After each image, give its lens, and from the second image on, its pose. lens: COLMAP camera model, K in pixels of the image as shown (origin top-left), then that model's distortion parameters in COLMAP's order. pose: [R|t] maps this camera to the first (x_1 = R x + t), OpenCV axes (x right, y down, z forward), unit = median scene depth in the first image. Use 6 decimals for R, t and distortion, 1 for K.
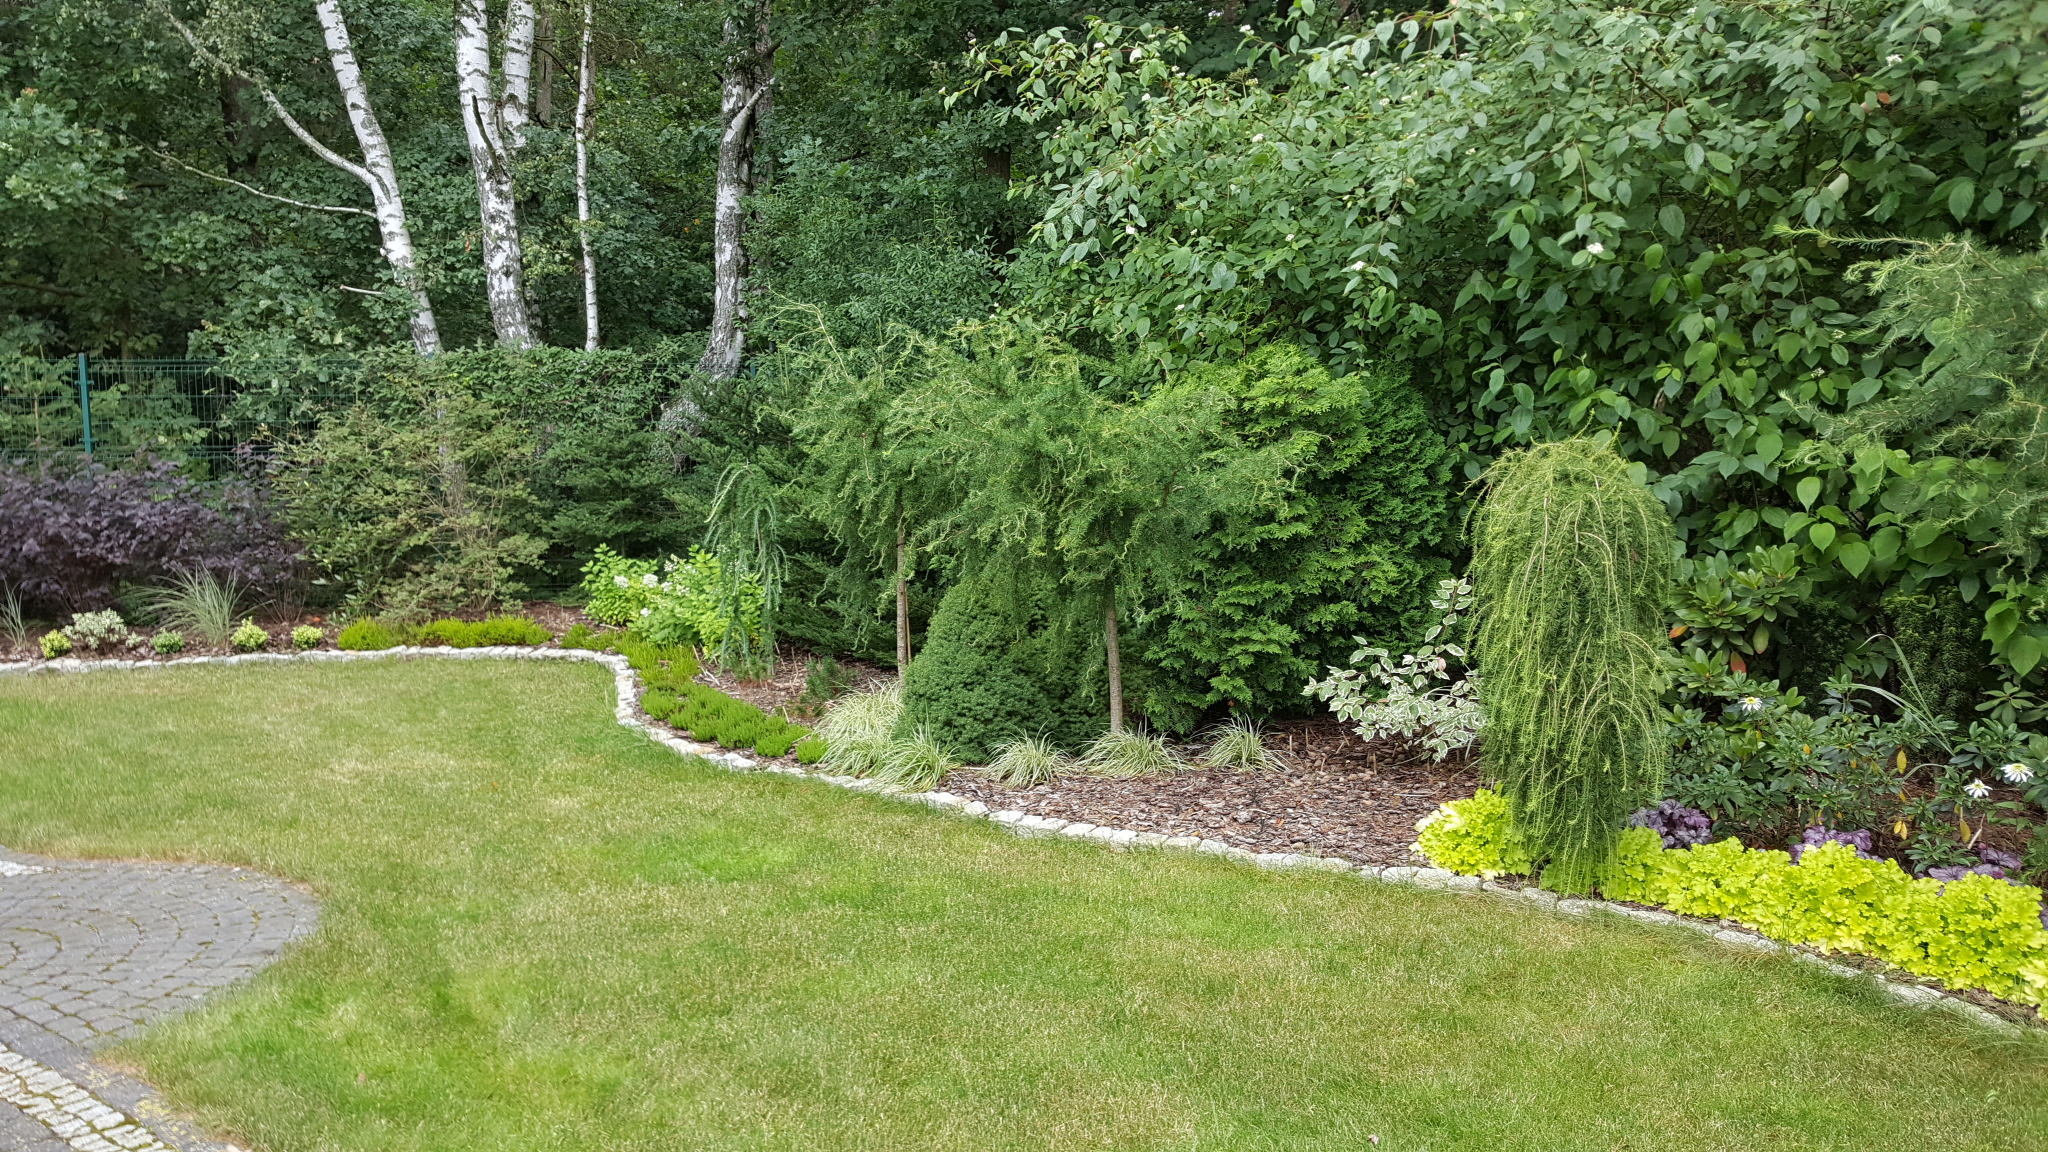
lens RADIAL K [[1497.0, 0, 1020.4], [0, 1497.0, 594.5], [0, 0, 1]] dist [-0.020848, 0.013548]
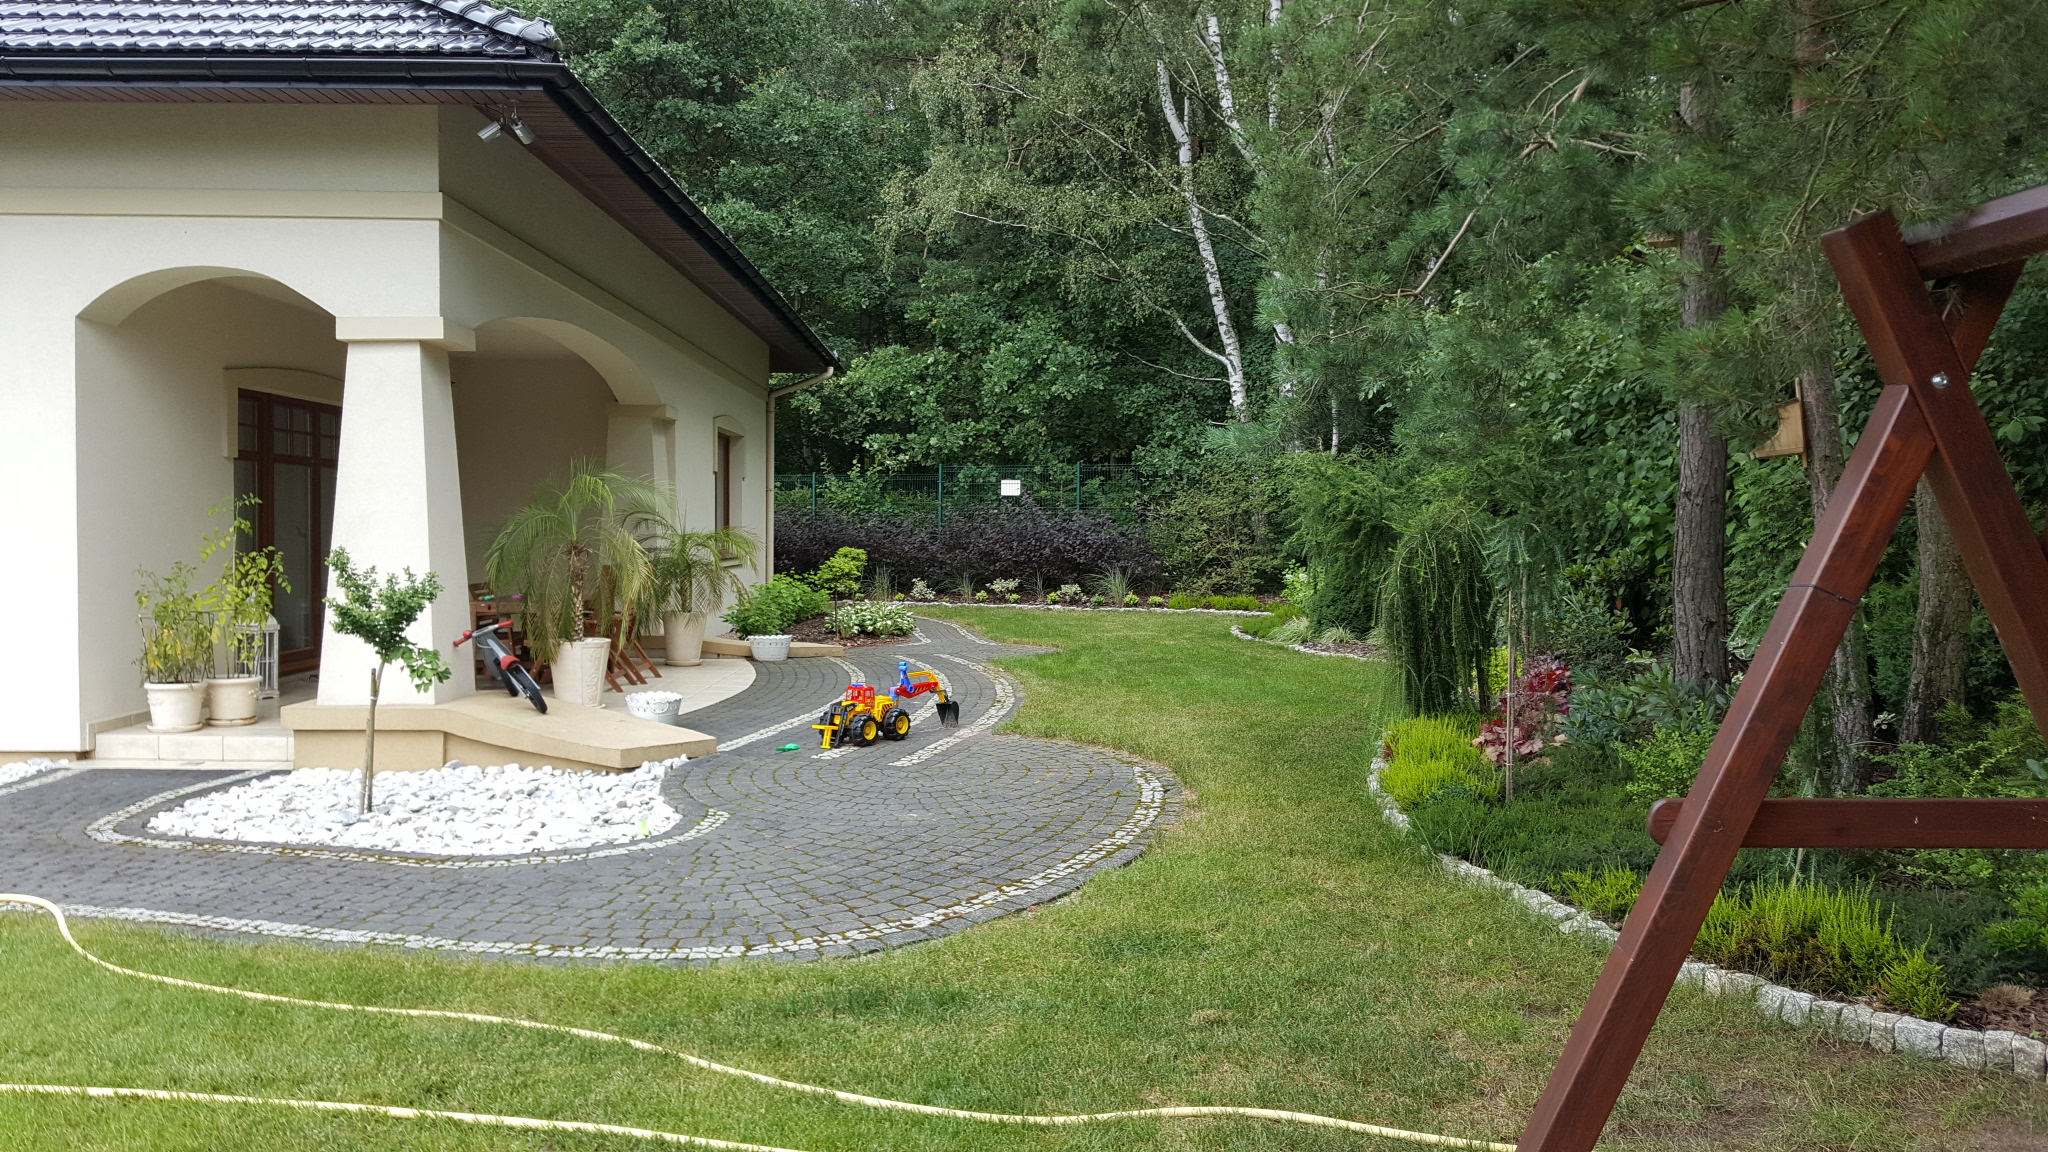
lens RADIAL K [[1497.0, 0, 1020.3], [0, 1497.0, 574.8], [0, 0, 1]] dist [-0.020848, 0.013548]
pose [[0.772442, 0.031620, -0.634297, 0.626572], [-0.074873, 0.996329, -0.041512, 0.086089], [0.630656, 0.079558, 0.771974, -0.638791]]
